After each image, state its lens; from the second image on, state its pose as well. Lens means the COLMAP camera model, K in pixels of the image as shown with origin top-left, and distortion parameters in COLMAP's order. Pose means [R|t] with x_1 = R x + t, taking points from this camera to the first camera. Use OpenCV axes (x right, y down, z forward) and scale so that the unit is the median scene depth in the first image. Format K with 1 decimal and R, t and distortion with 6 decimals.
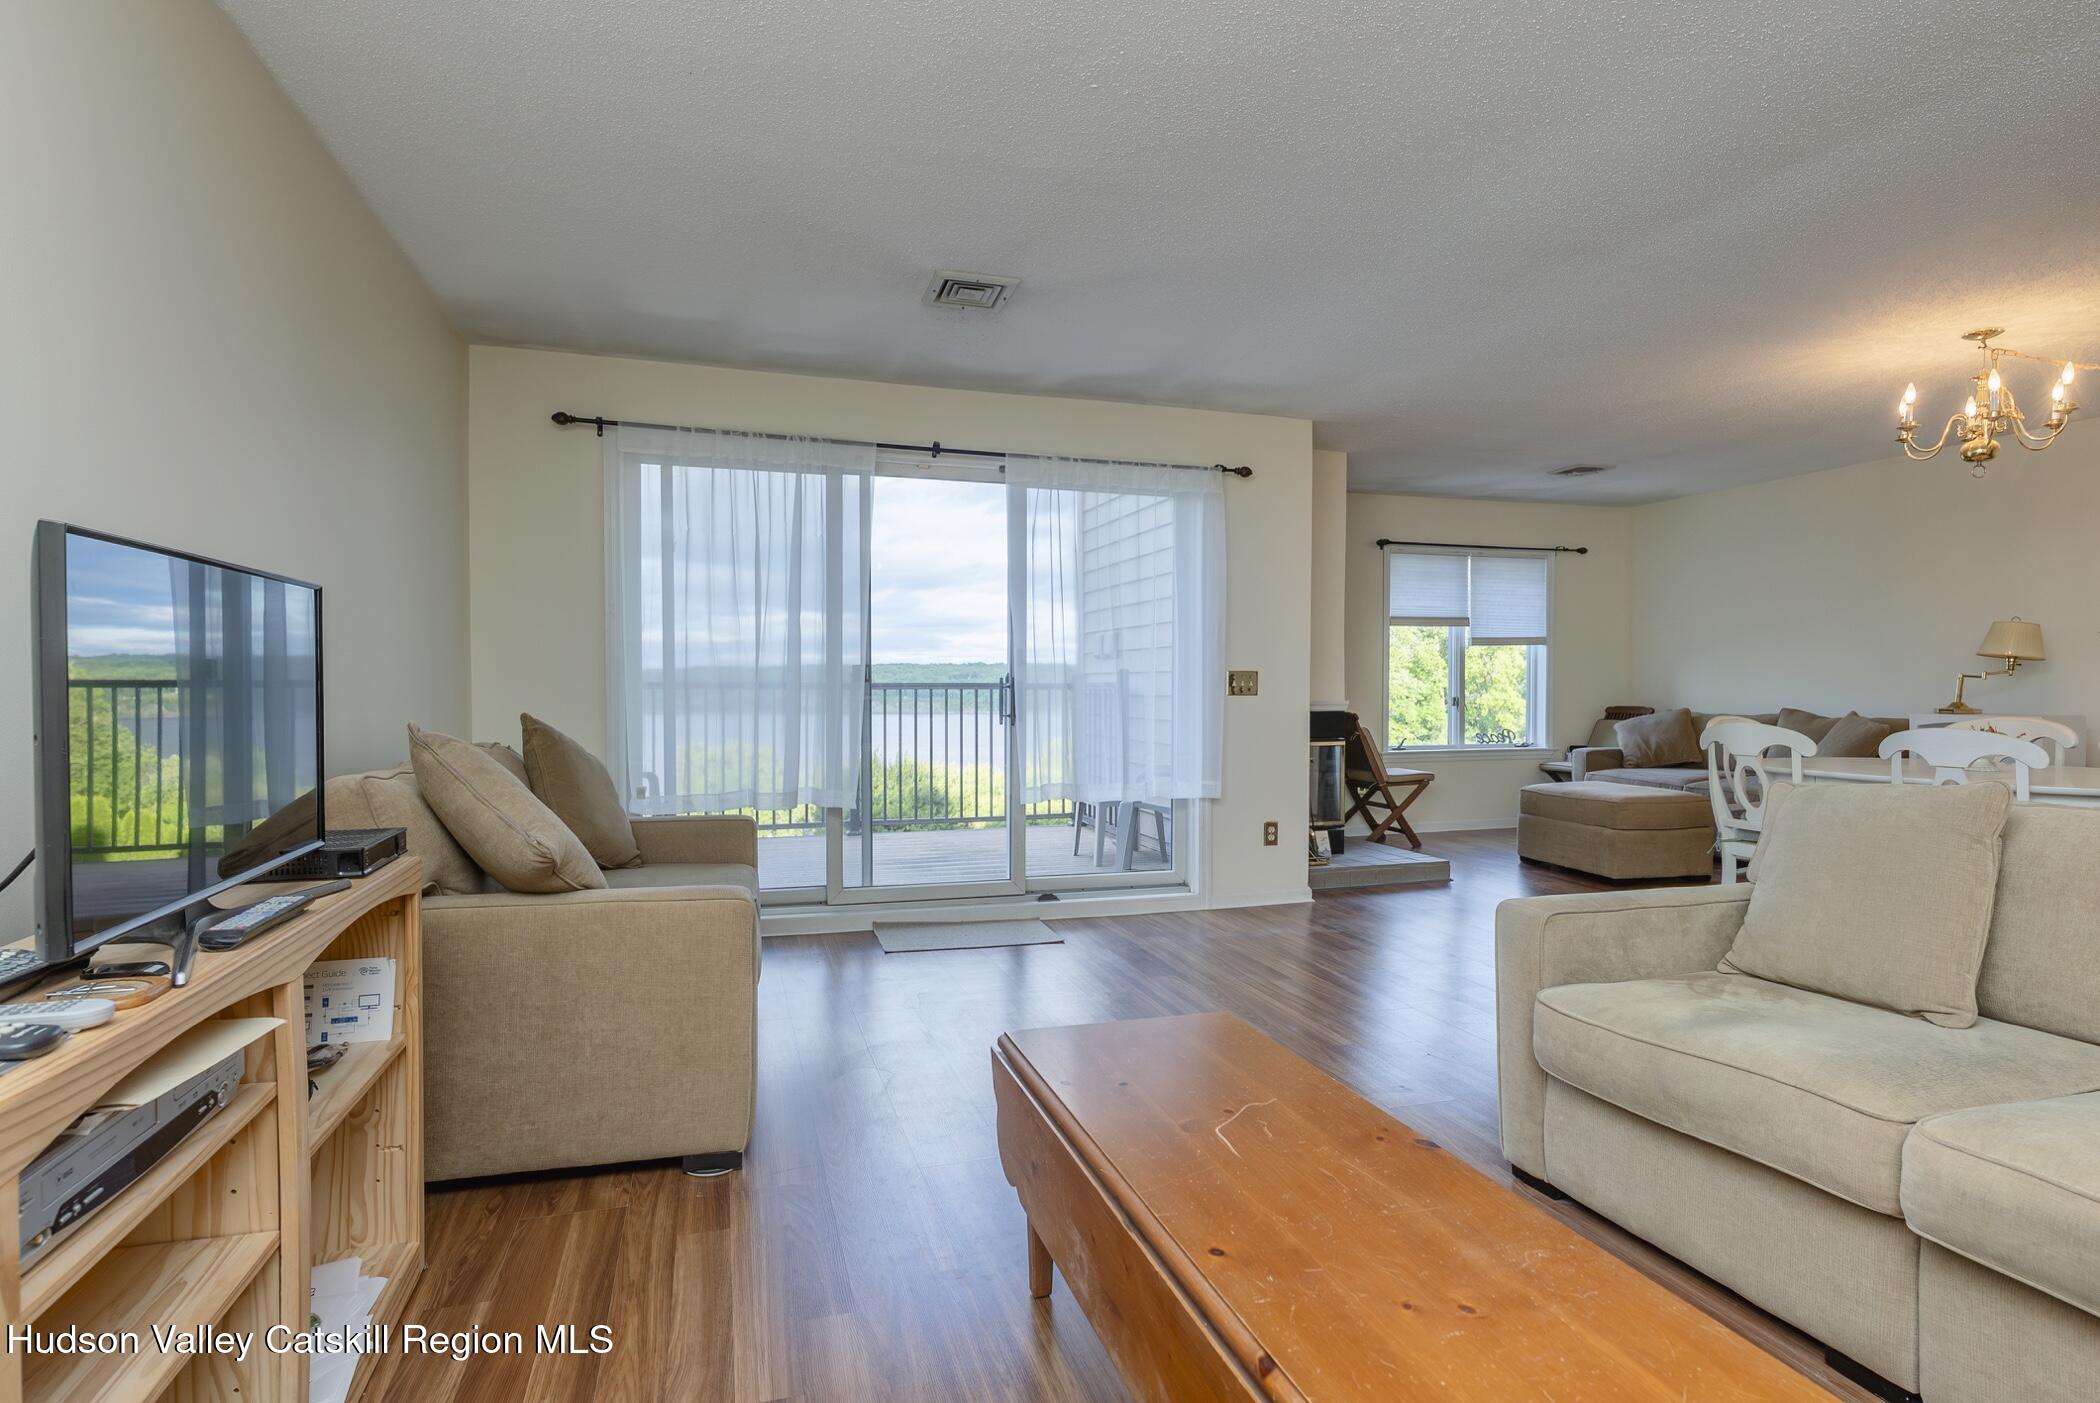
lens RADIAL K [[1069.4, 0, 1050.0], [0, 1069.4, 701.5], [0, 0, 1]] dist [0.000816, 0.000158]
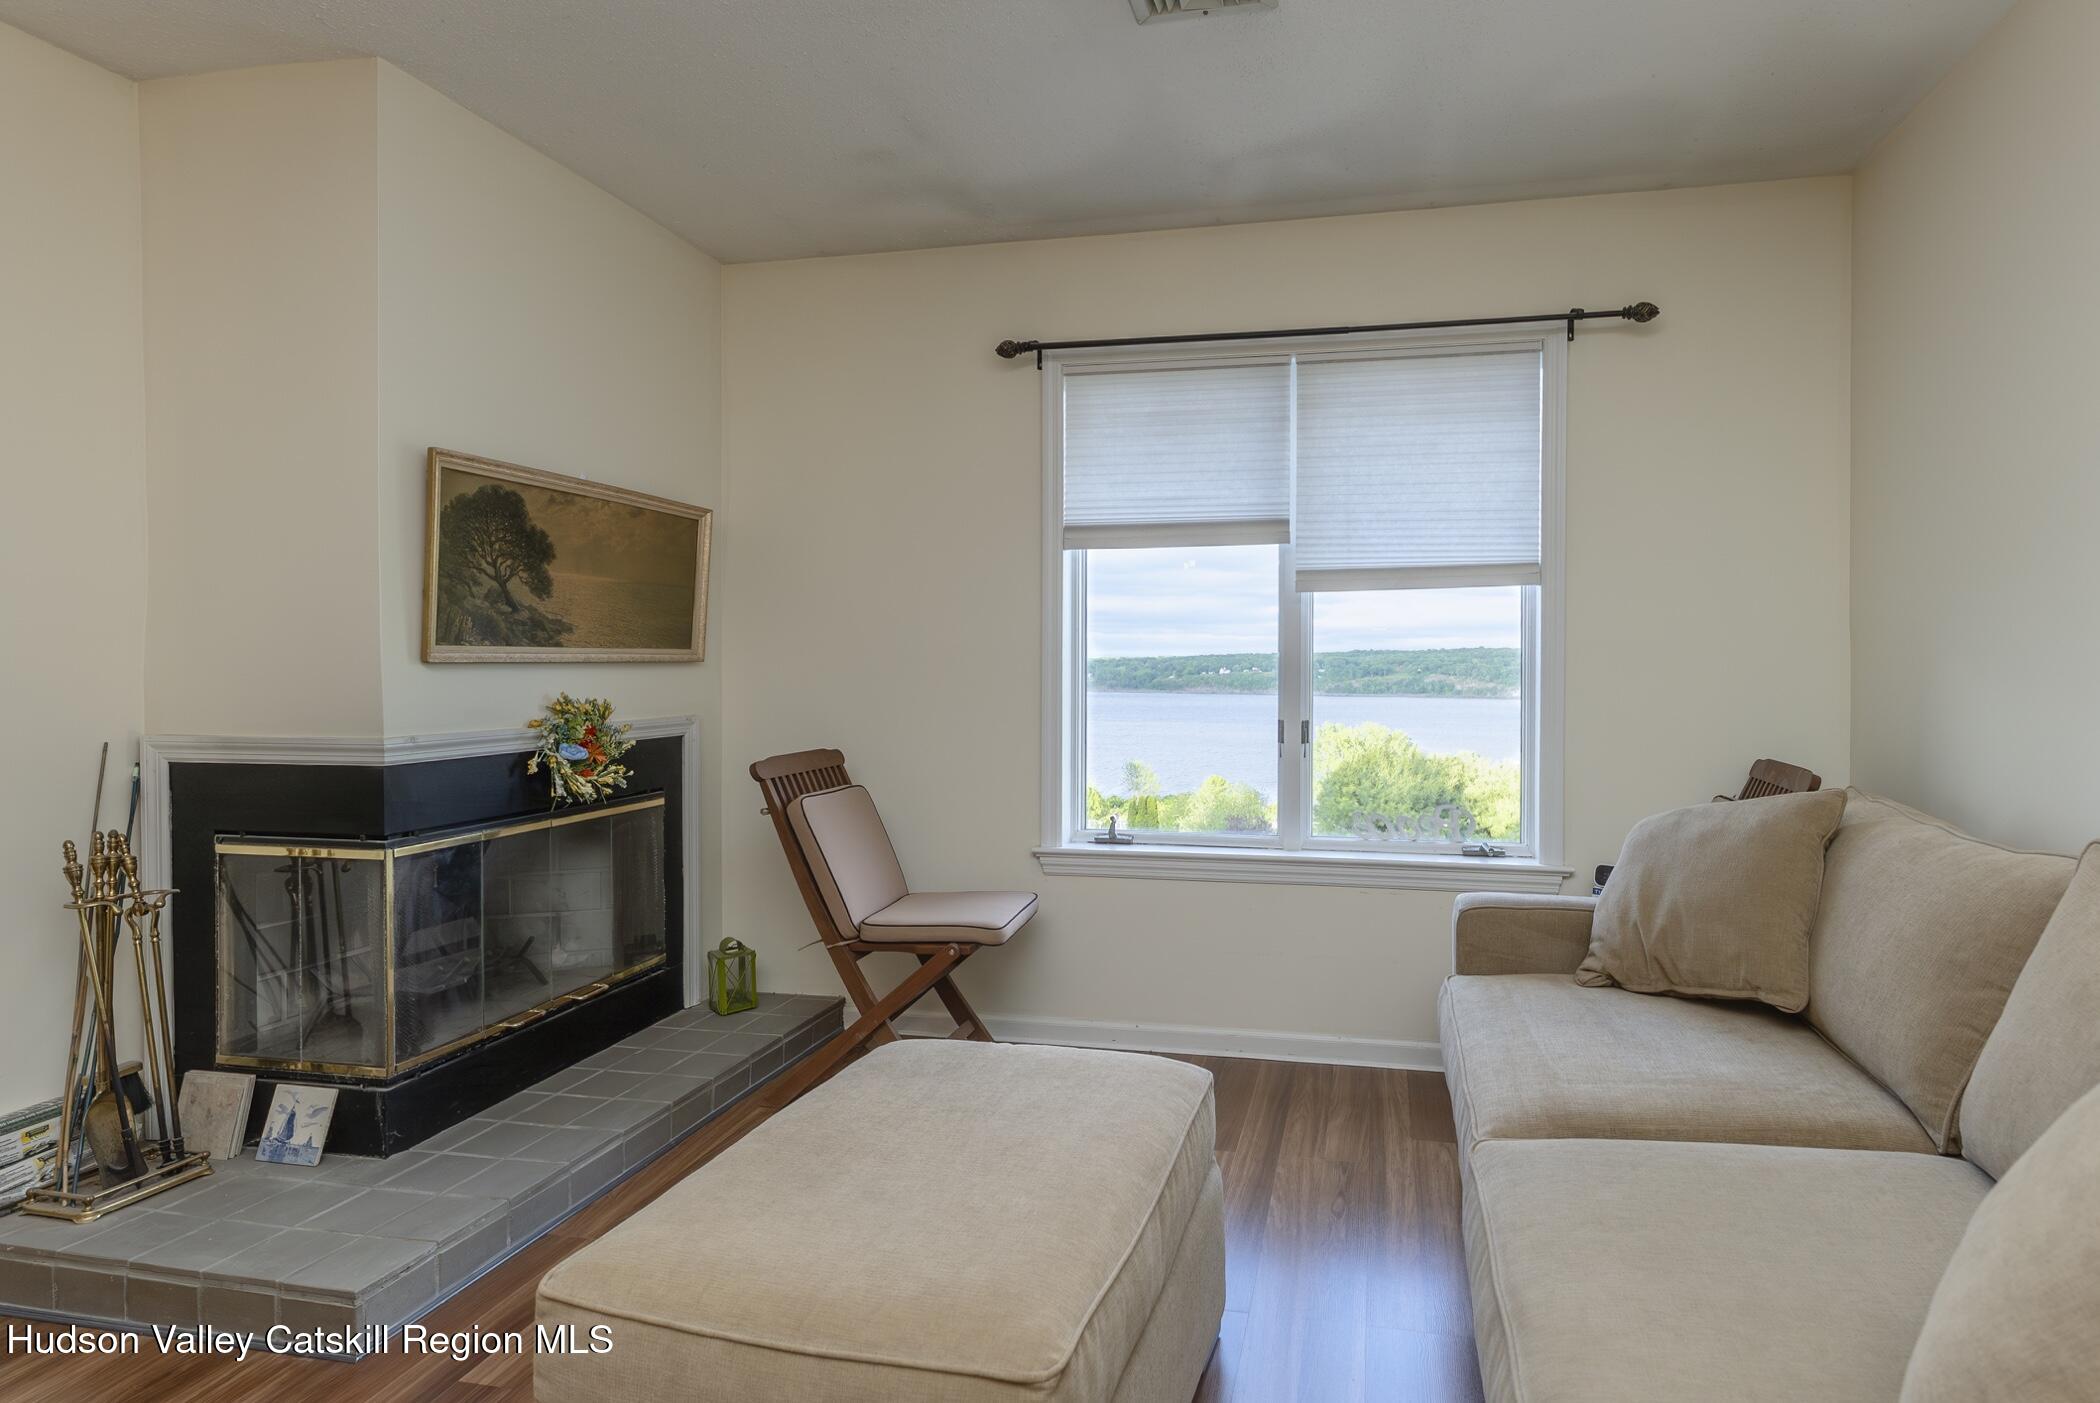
lens RADIAL K [[1039.0, 0, 1169.2], [0, 1039.0, 673.1], [0, 0, 1]] dist [-0.058620, 0.068630]
pose [[0.876593, 0.006418, -0.481191, 0.648549], [-0.011456, 0.999906, -0.007532, -0.022246], [0.481097, 0.012115, 0.876584, 0.780303]]
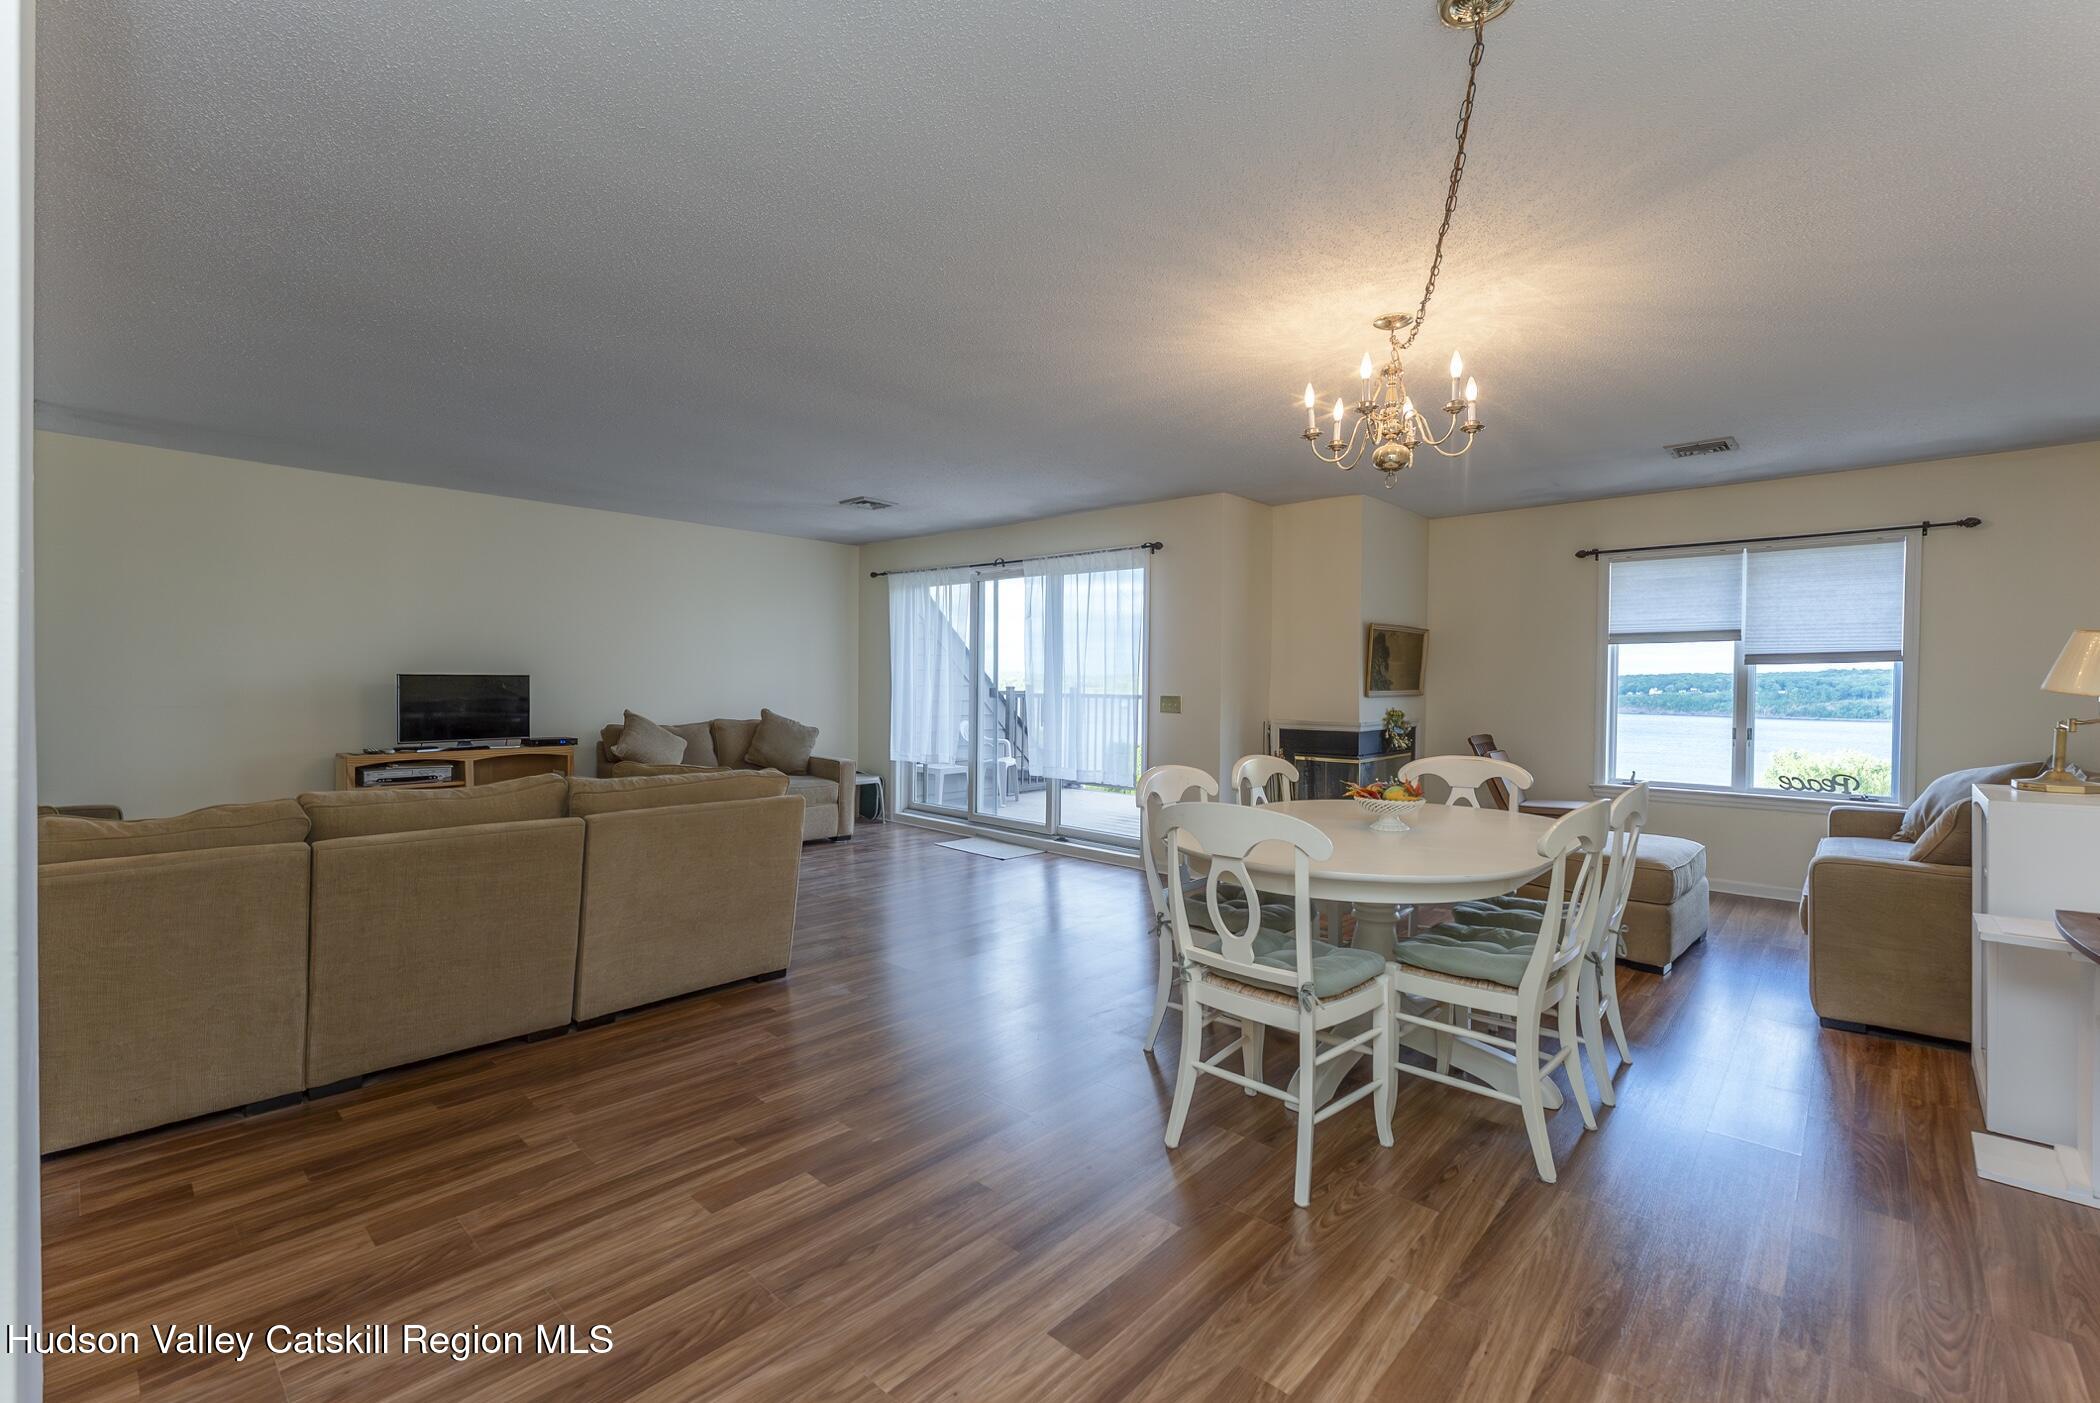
lens RADIAL K [[898.1, 0, 1052.8], [0, 898.1, 693.6], [0, 0, 1]] dist [-0.001811, -0.000335]
pose [[0.506985, 0.017700, -0.861773, 0.859897], [-0.023505, 0.999701, 0.006705, -0.027385], [0.861634, 0.016856, 0.507249, 0.256476]]
